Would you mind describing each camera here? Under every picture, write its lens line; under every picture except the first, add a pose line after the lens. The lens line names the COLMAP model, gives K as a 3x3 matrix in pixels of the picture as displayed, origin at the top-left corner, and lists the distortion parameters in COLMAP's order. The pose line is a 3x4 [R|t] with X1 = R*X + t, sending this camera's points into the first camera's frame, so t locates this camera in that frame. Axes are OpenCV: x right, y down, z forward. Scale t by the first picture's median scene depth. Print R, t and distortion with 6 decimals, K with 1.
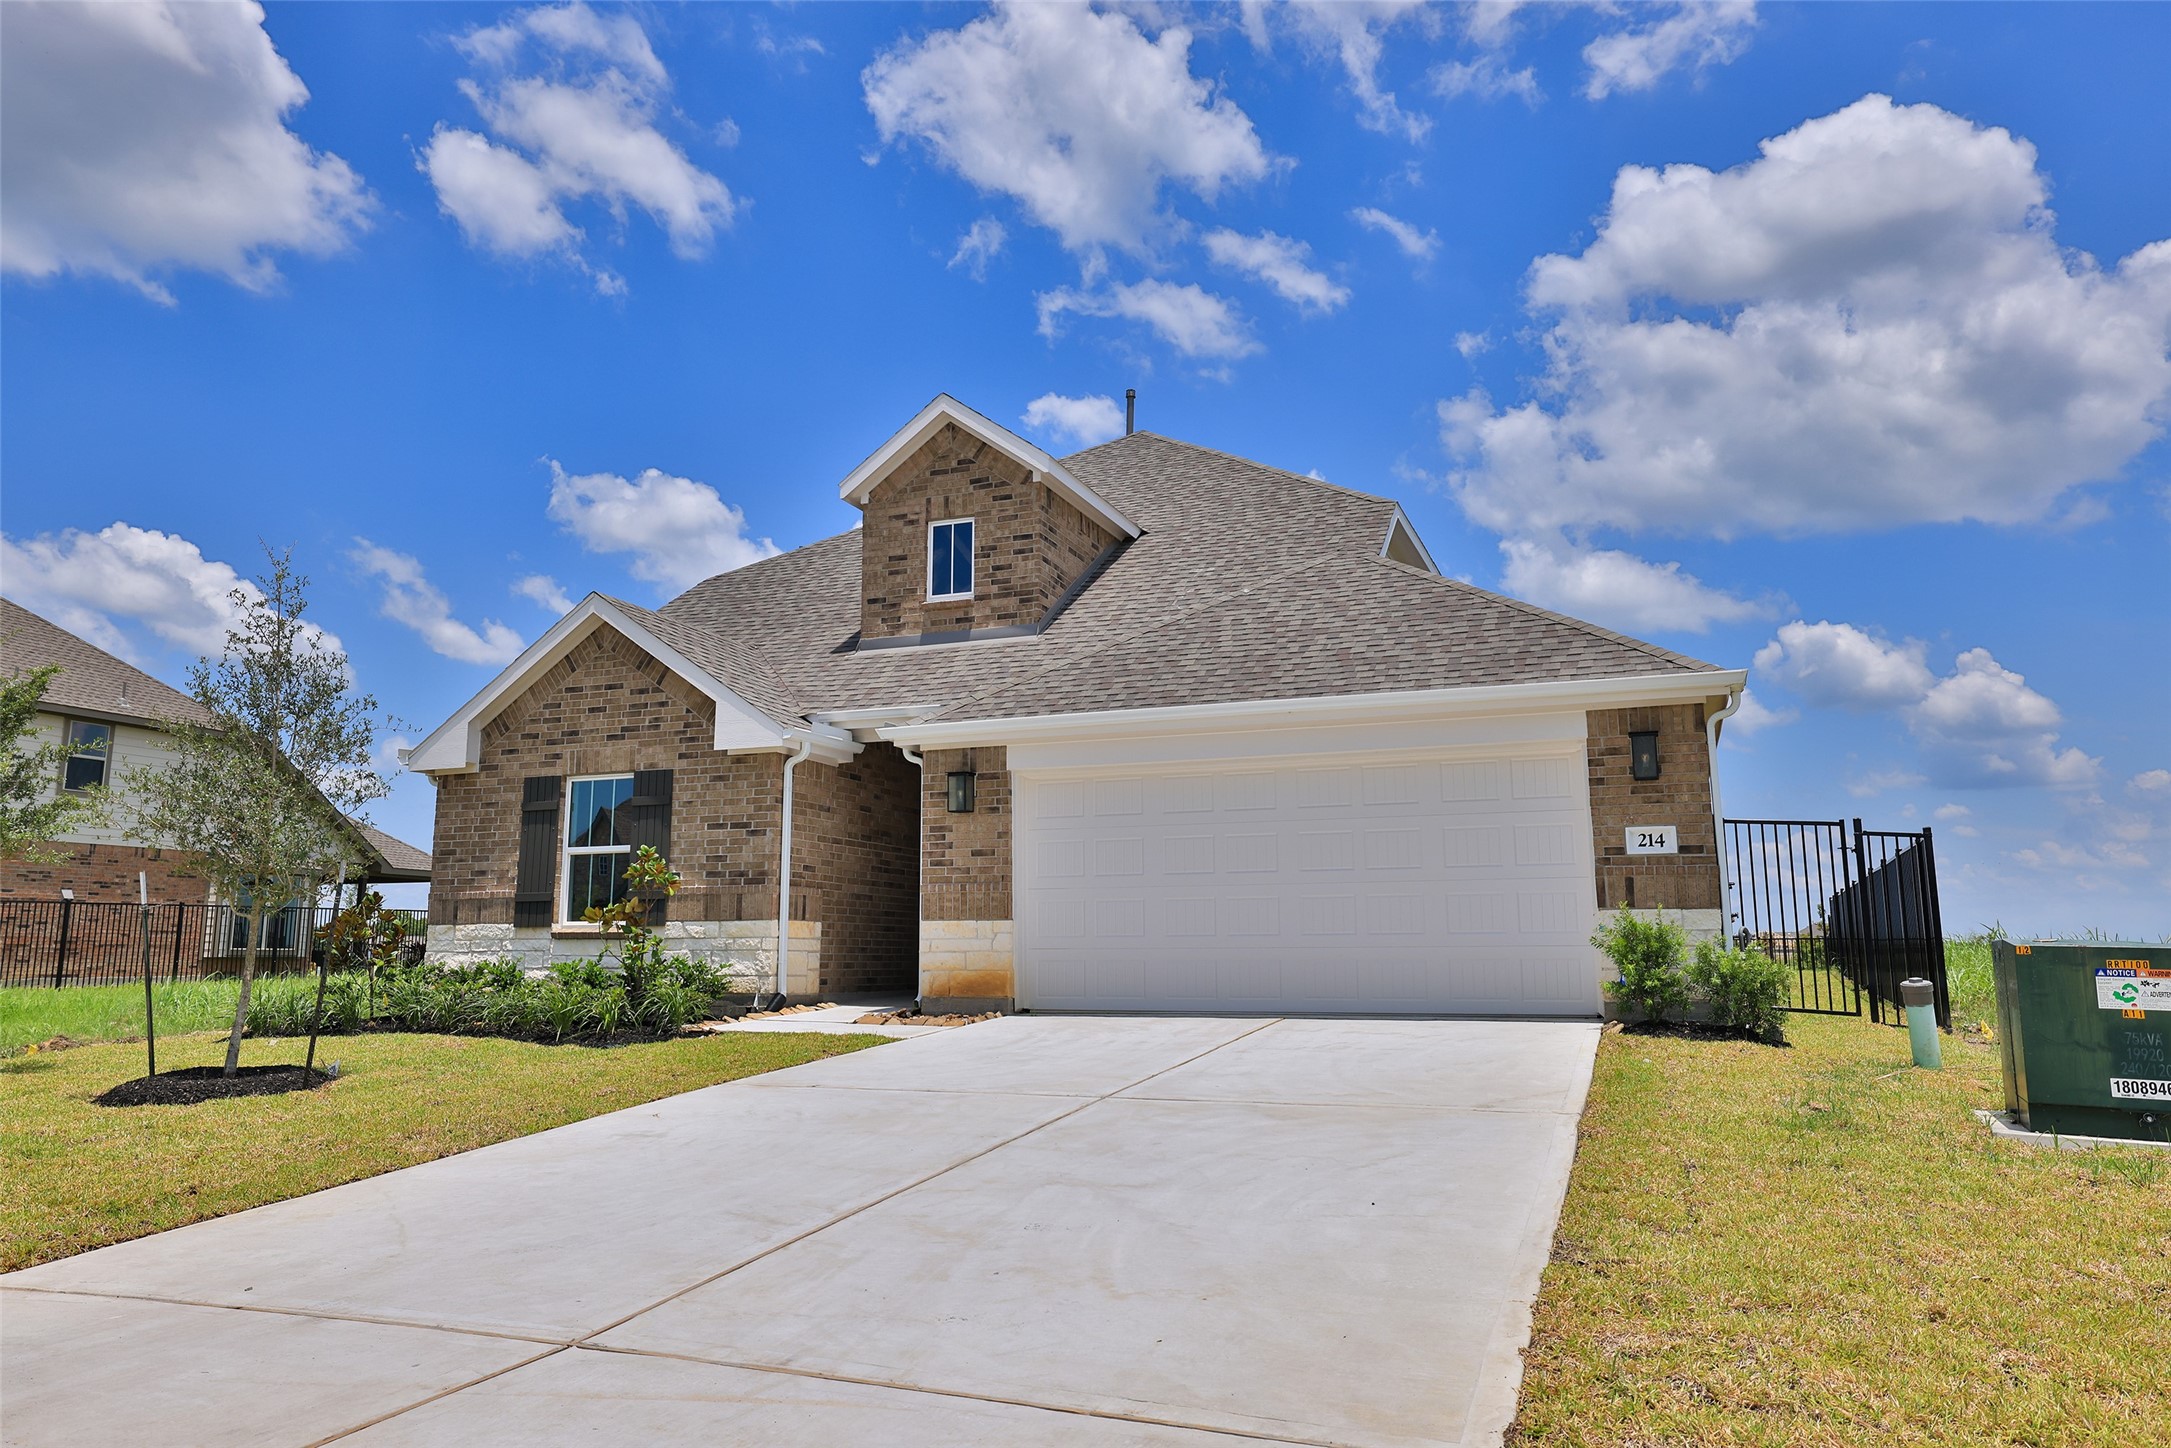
lens RADIAL K [[1372.4, 0, 1088.9], [0, 1372.4, 740.6], [0, 0, 1]] dist [-0.010036, -0.001385]
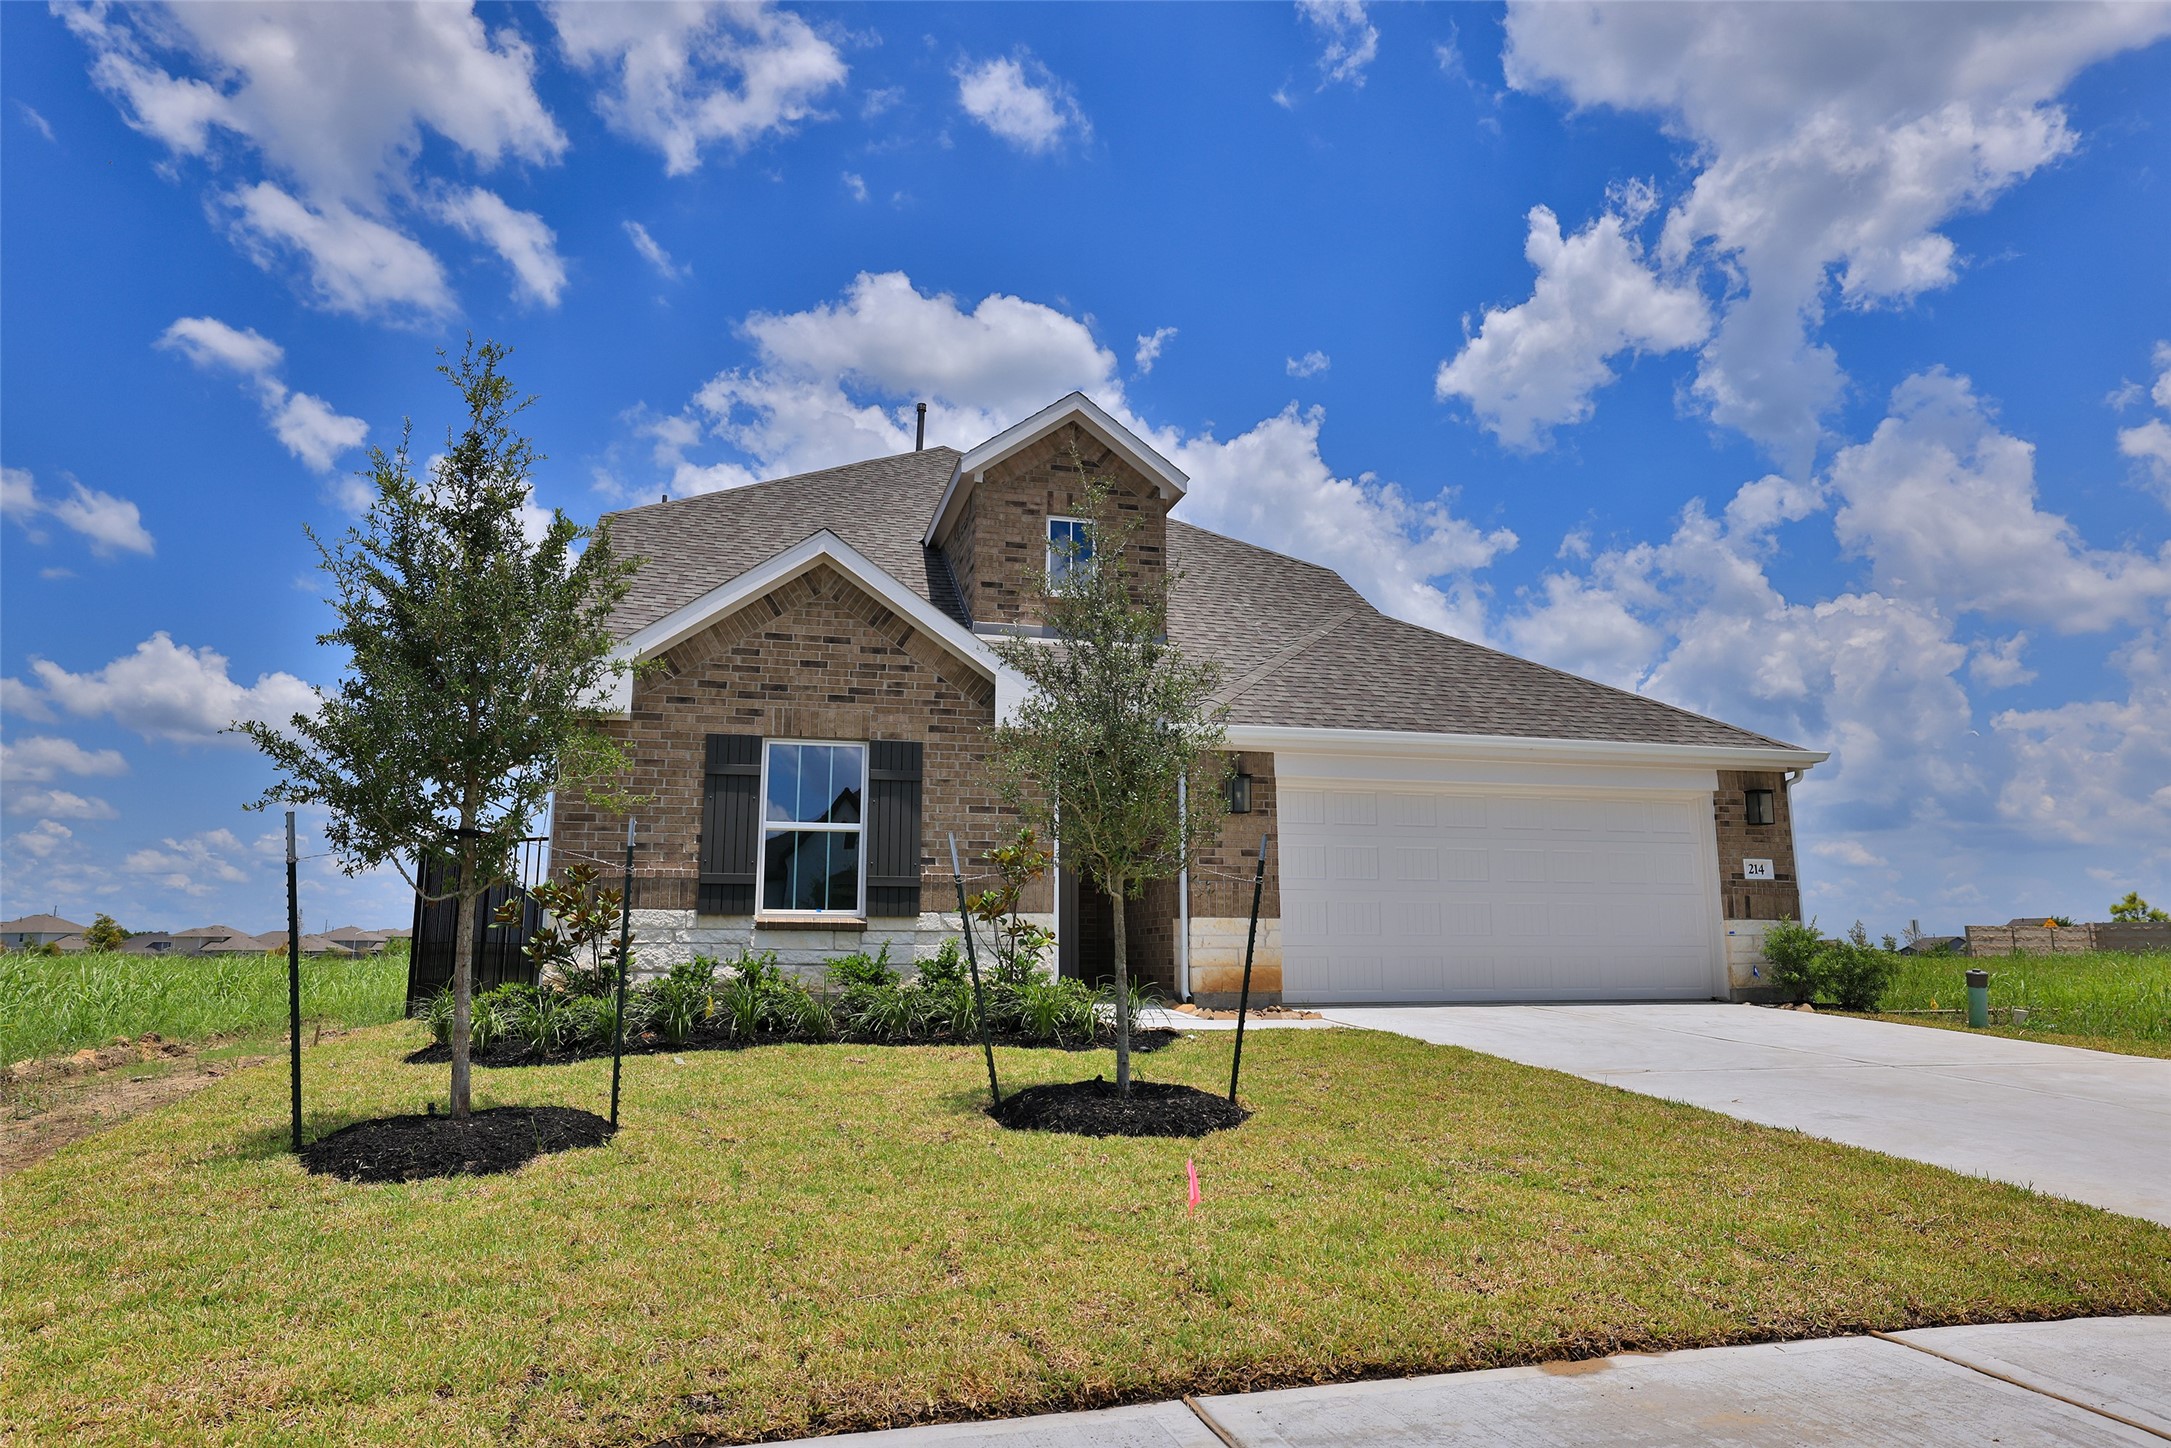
lens RADIAL K [[1340.5, 0, 1086.7], [0, 1340.5, 703.0], [0, 0, 1]] dist [-0.003750, 0.000449]
pose [[0.819124, 0.112866, 0.562402, -0.694294], [-0.087978, 0.993571, -0.071257, 0.047084], [-0.566829, 0.008889, 0.823788, 0.208246]]
